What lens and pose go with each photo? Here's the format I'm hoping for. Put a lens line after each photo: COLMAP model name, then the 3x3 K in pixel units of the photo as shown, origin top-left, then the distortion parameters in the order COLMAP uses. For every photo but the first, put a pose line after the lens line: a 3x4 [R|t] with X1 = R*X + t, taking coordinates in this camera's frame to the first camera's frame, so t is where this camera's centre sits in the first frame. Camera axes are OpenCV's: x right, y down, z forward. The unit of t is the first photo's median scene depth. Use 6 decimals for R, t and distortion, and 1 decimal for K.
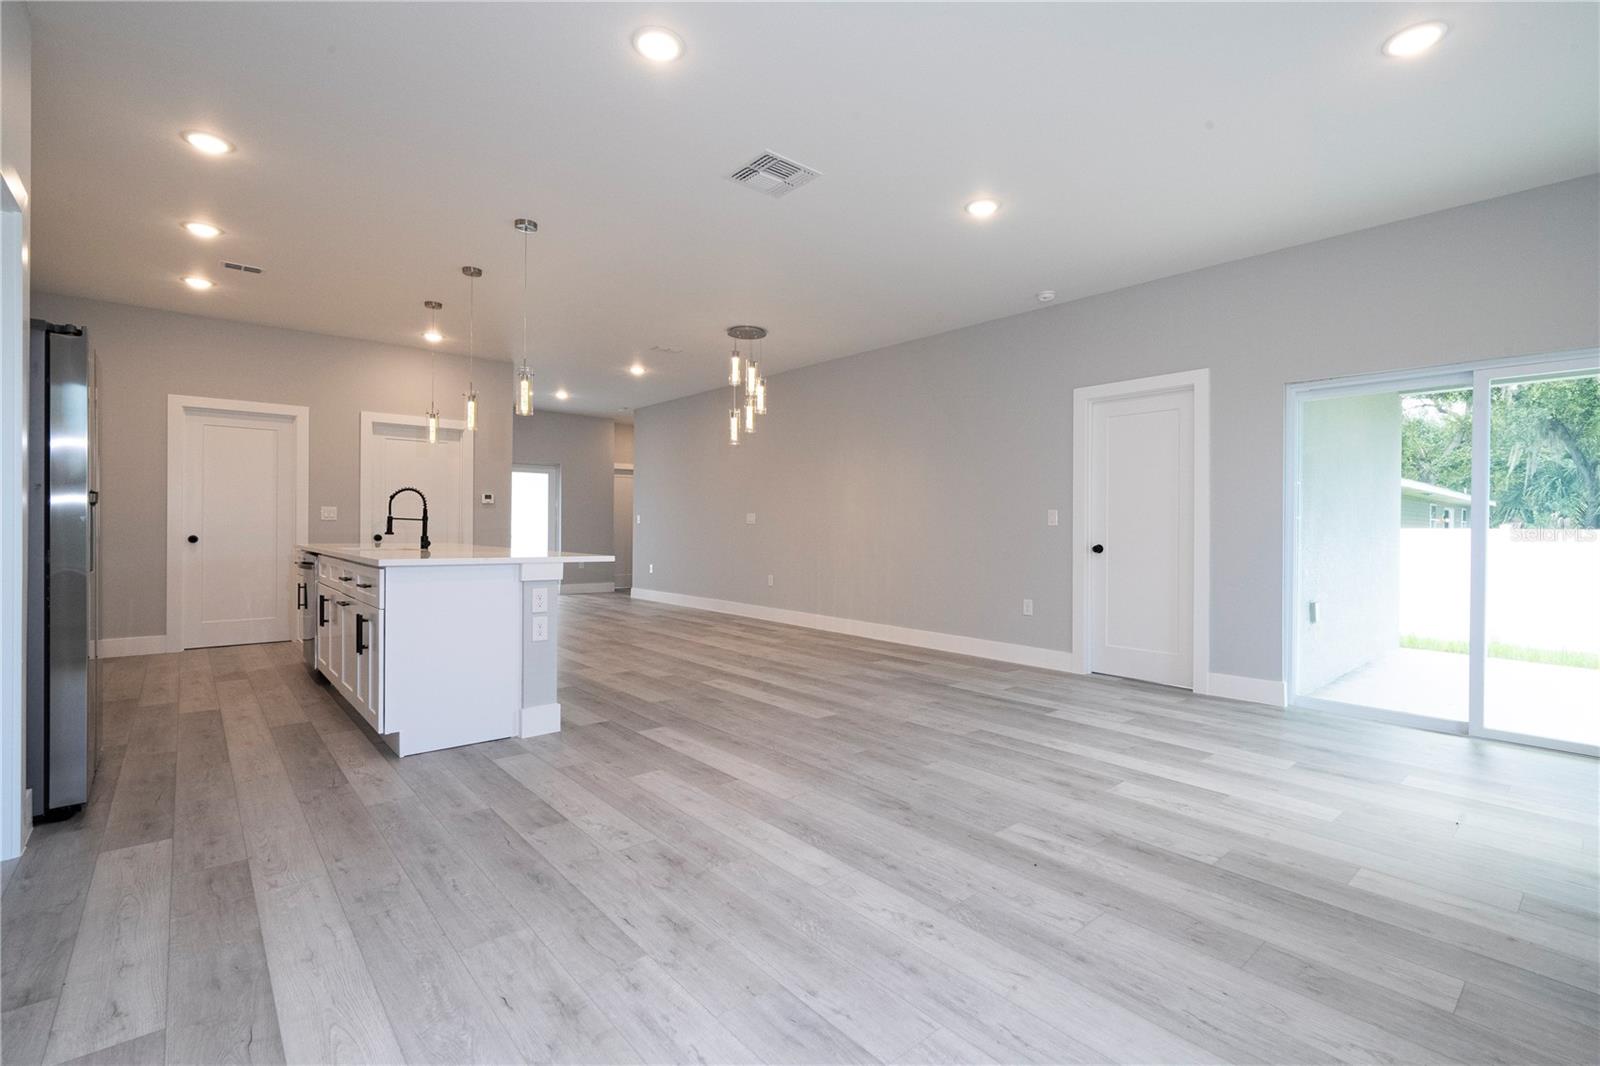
lens RADIAL K [[720.9, 0, 809.5], [0, 720.9, 537.7], [0, 0, 1]] dist [-0.004665, 0.001540]
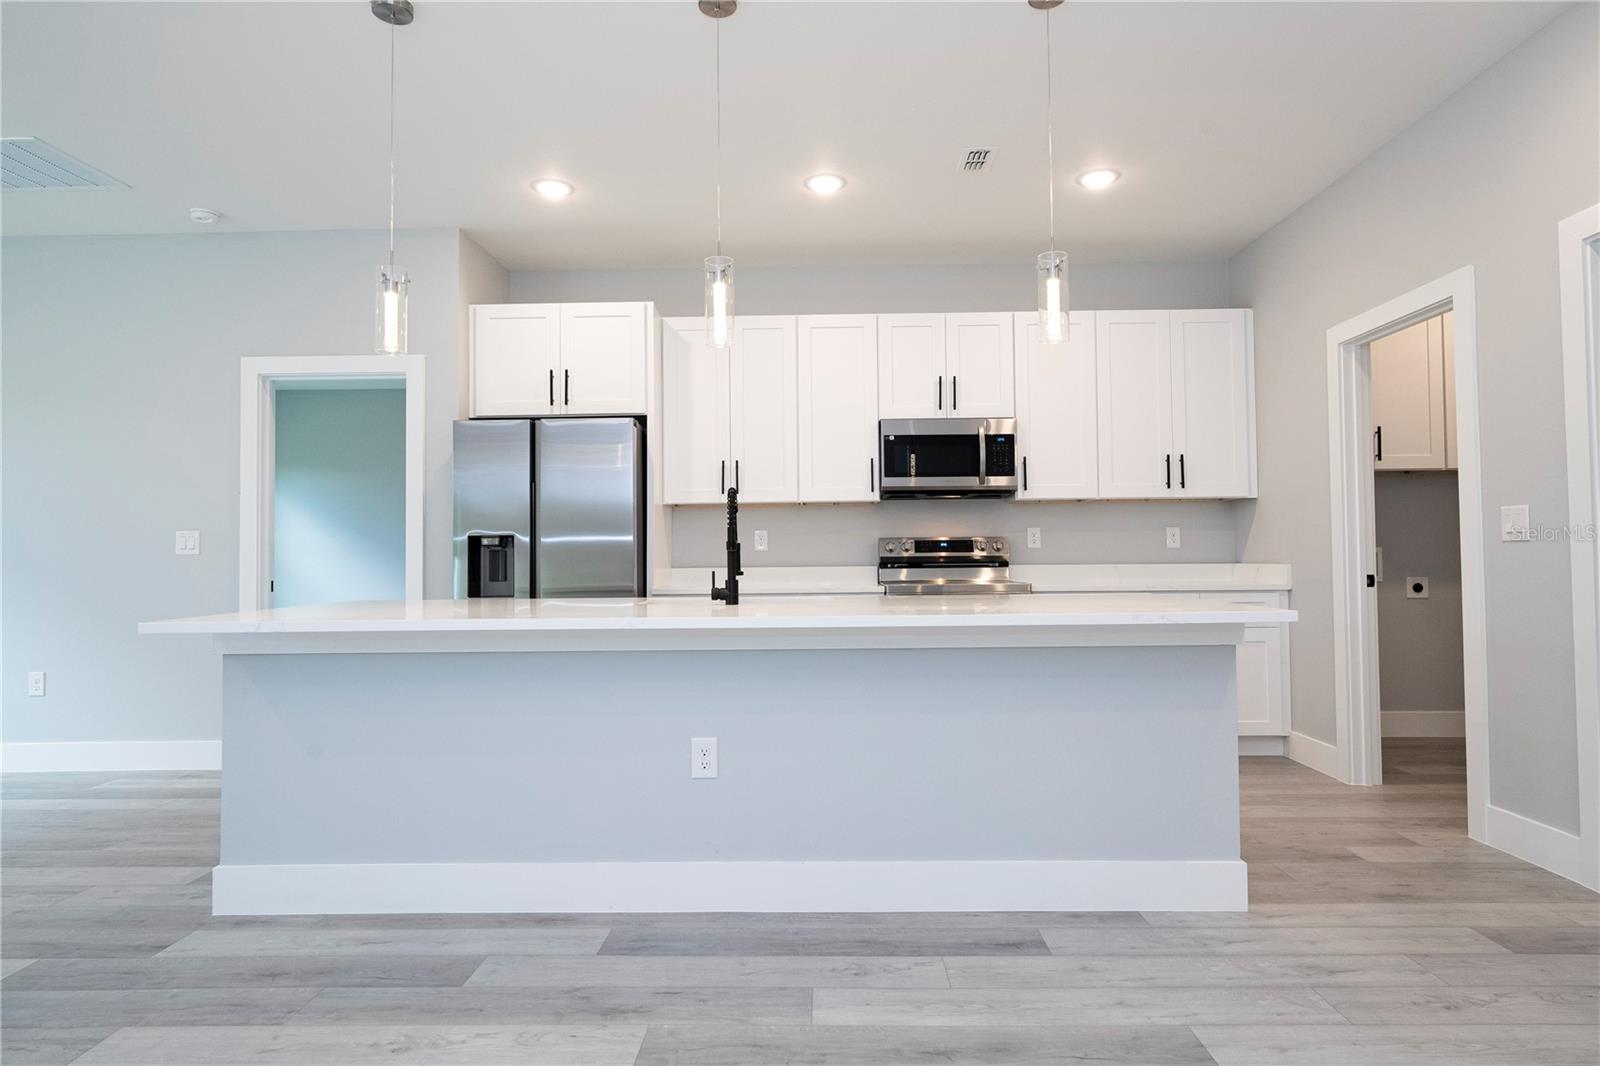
lens RADIAL K [[904.0, 0, 809.5], [0, 904.0, 528.2], [0, 0, 1]] dist [-0.001908, 0.003315]
pose [[-0.670249, -0.024422, -0.741734, -0.059286], [-0.006053, 0.999605, -0.027443, -0.013537], [0.742112, -0.013904, -0.670132, 0.918731]]
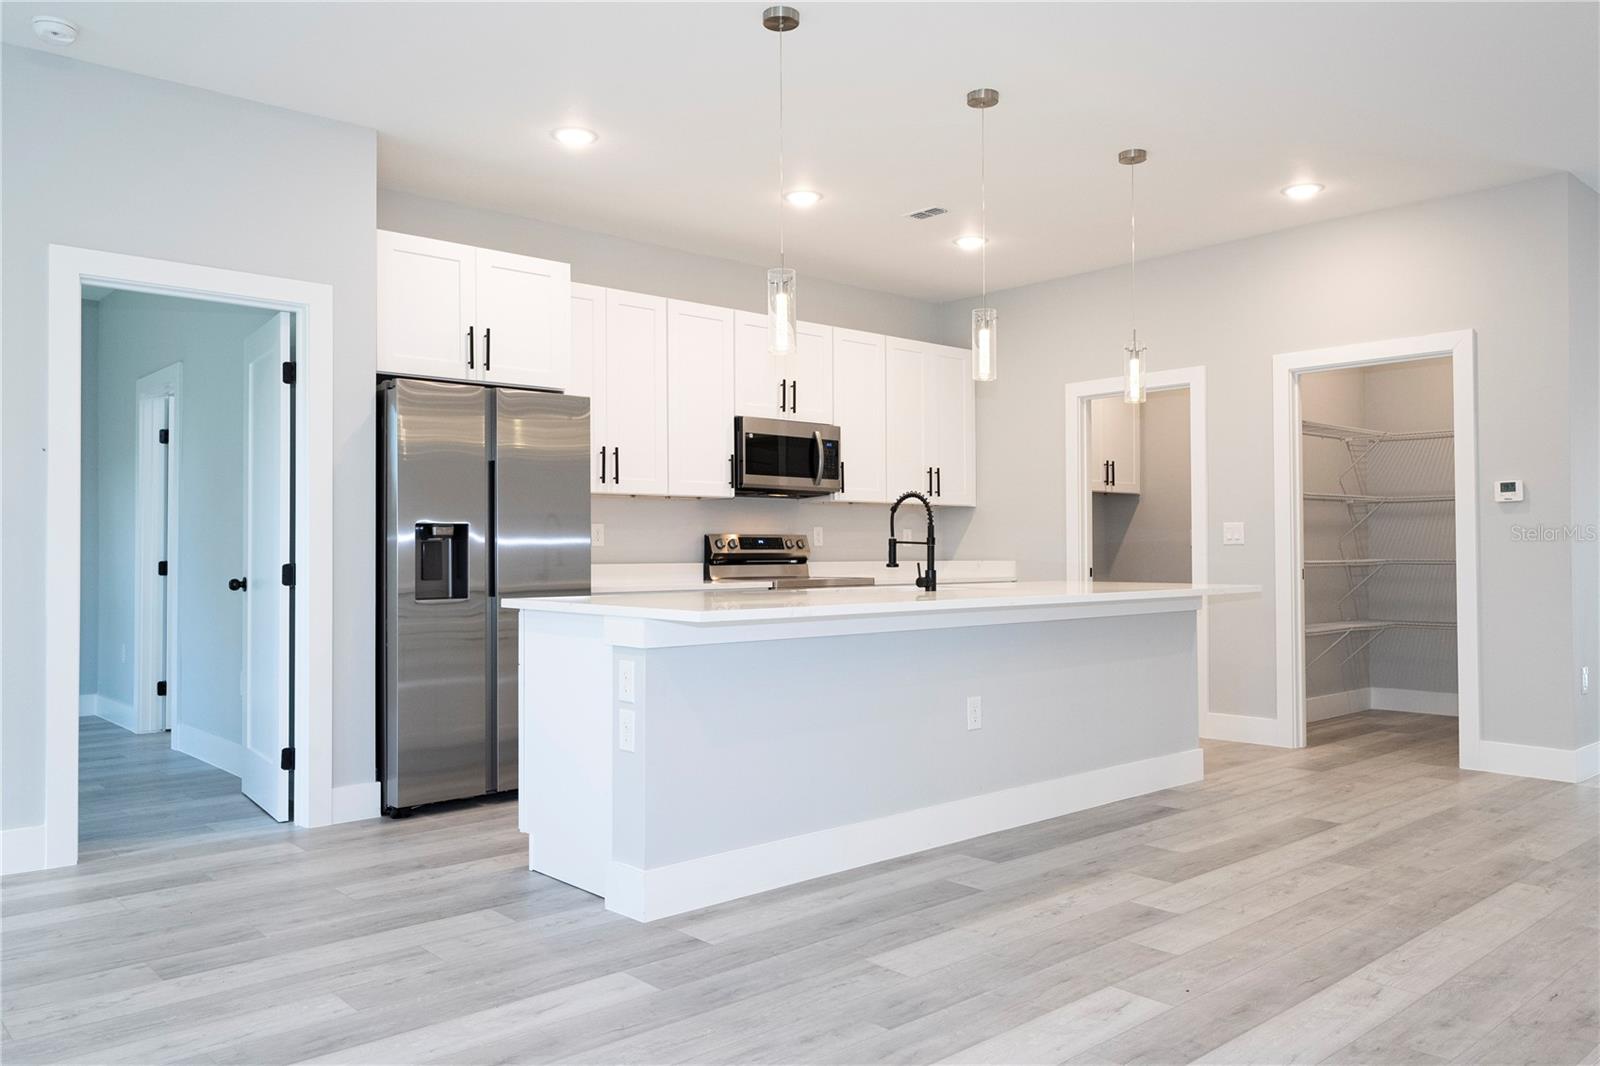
lens RADIAL K [[1180.7, 0, 809.0], [0, 1180.7, 530.5], [0, 0, 1]] dist [-0.000895, 0.007819]
pose [[0.018703, -0.027322, -0.999452, 0.283092], [-0.010307, 0.999568, -0.027518, -0.004552], [0.999772, 0.010816, 0.018413, 0.549237]]
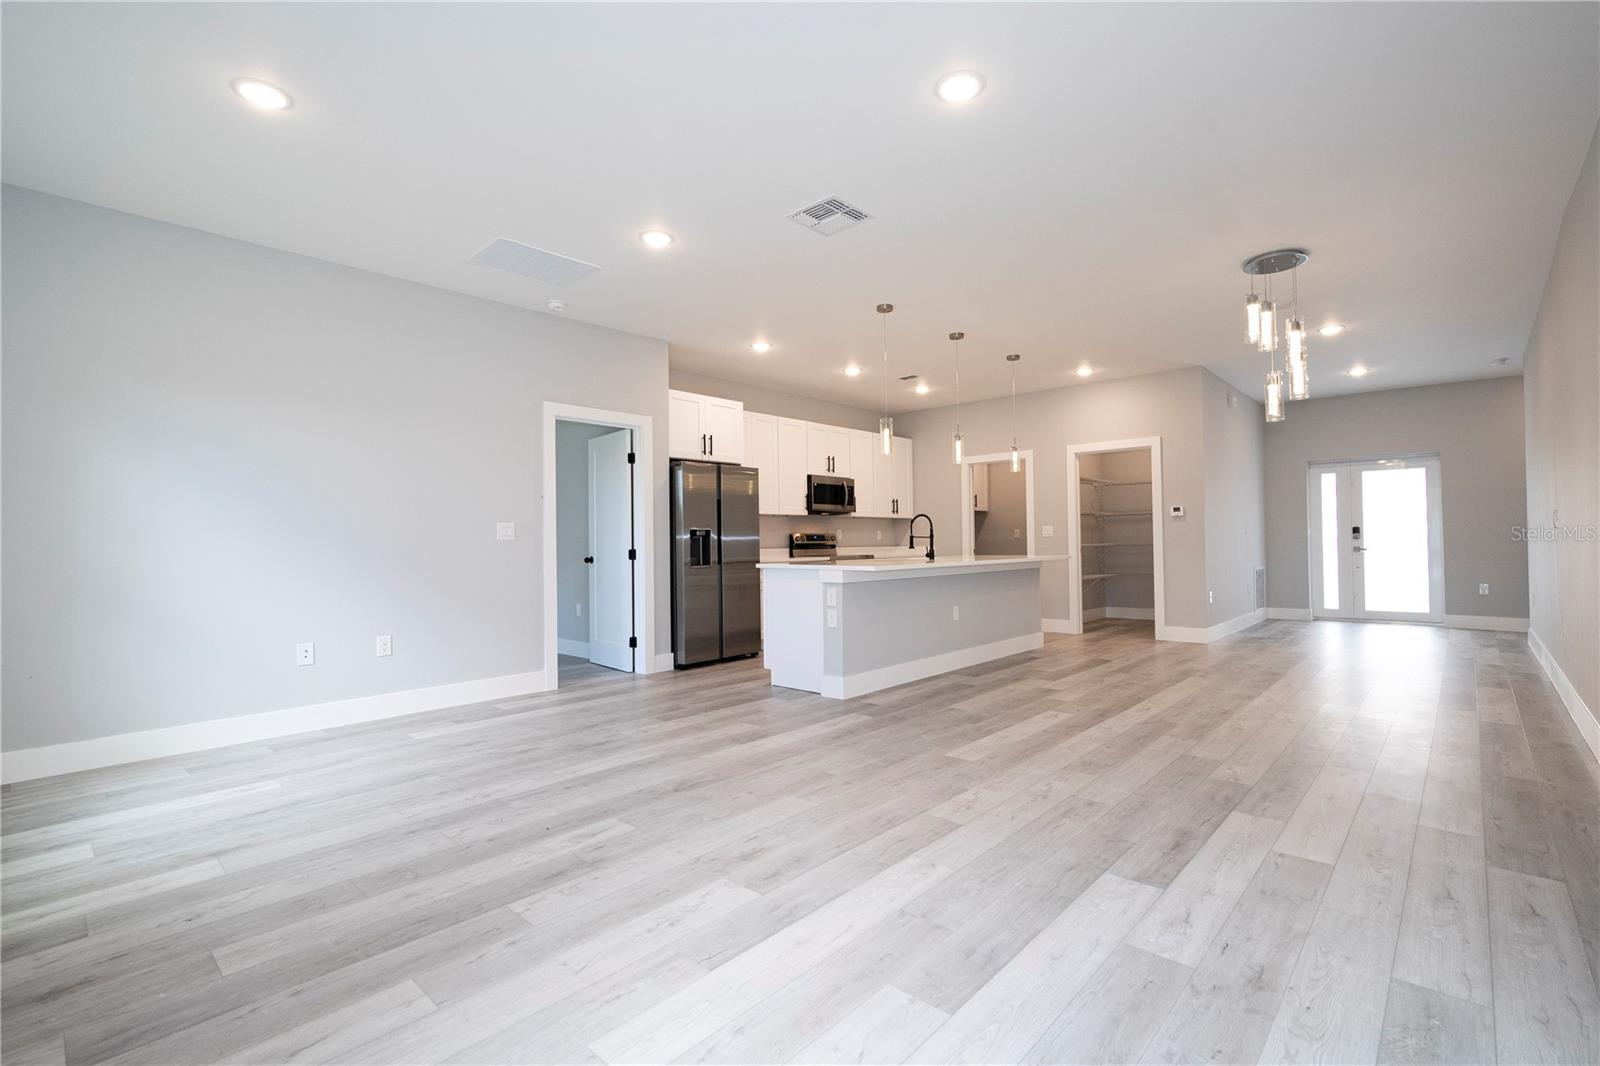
lens RADIAL K [[720.9, 0, 810.3], [0, 720.9, 530.1], [0, 0, 1]] dist [-0.004665, 0.001540]
pose [[0.113734, -0.028477, -0.993103, 0.469787], [-0.001117, 0.999585, -0.028791, 0.000164], [0.993511, 0.004384, 0.113655, 0.392797]]
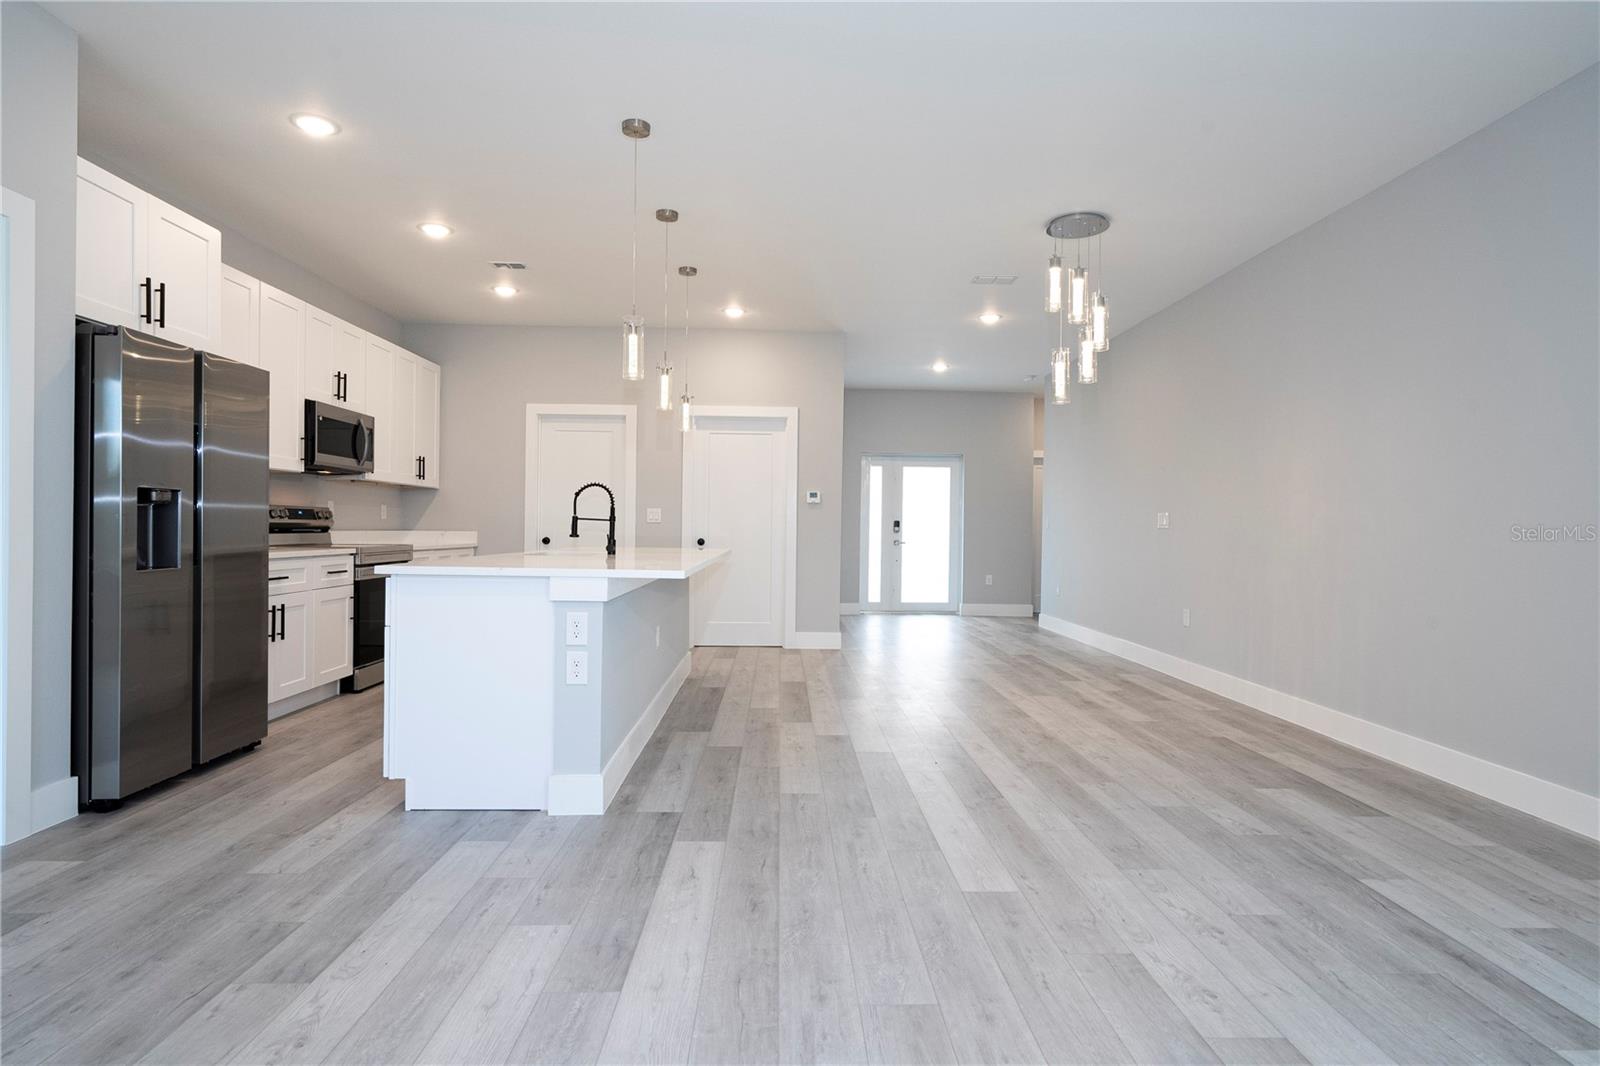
lens RADIAL K [[836.8, 0, 809.4], [0, 836.8, 530.4], [0, 0, 1]] dist [-0.003527, 0.003467]
pose [[0.777579, 0.003319, -0.628776, 0.163587], [-0.015754, 0.999775, -0.014205, -0.001633], [0.628588, 0.020951, 0.777457, 0.239039]]
